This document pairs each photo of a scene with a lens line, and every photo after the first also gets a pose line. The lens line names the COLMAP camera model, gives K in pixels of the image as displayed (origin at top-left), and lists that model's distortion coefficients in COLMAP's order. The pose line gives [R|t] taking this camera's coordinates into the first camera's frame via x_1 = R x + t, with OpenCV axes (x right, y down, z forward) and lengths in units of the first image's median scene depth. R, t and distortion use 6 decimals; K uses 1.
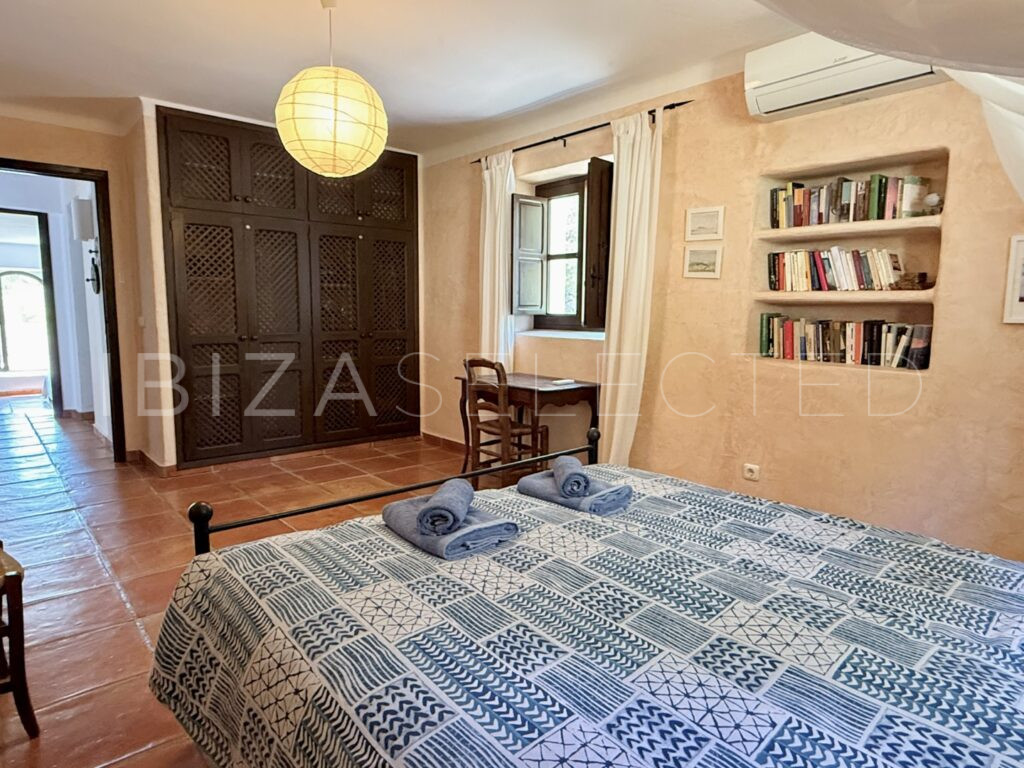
lens RADIAL K [[614.0, 0, 509.5], [0, 614.0, 380.6], [0, 0, 1]] dist [-0.003340, 0.000738]
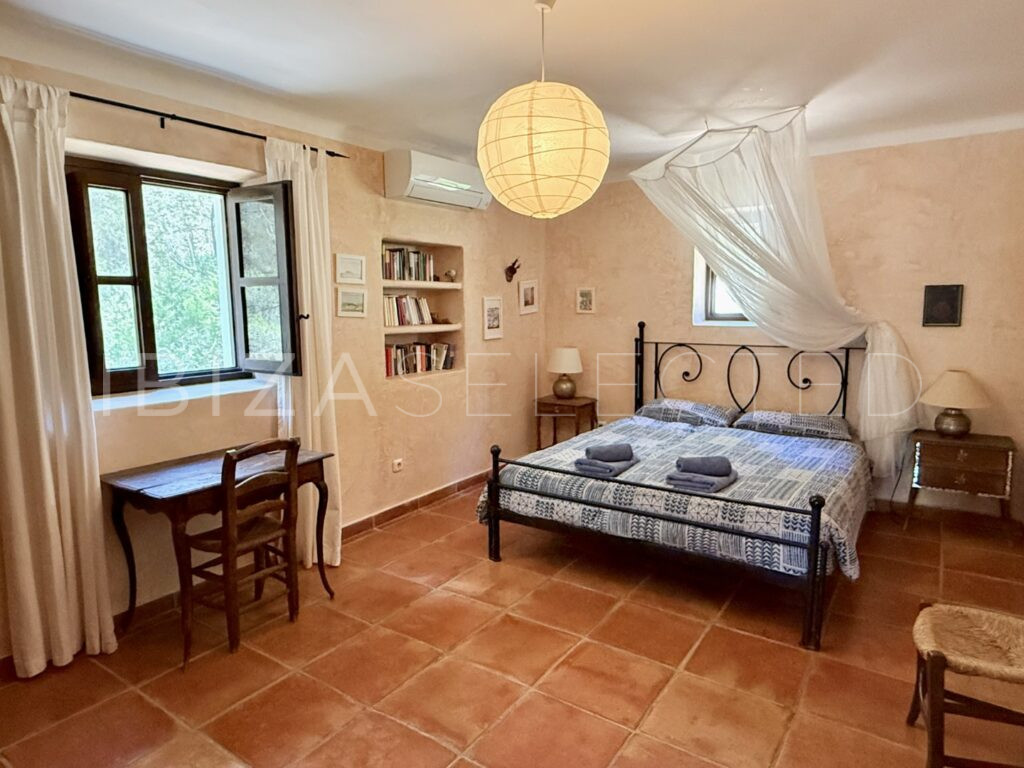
lens RADIAL K [[614.0, 0, 509.8], [0, 614.0, 384.8], [0, 0, 1]] dist [-0.003340, 0.000738]
pose [[-0.228748, -0.140398, 0.963308, -0.927205], [0.116640, 0.978464, 0.170305, -0.220907], [-0.966473, 0.151317, -0.207446, 1.056472]]
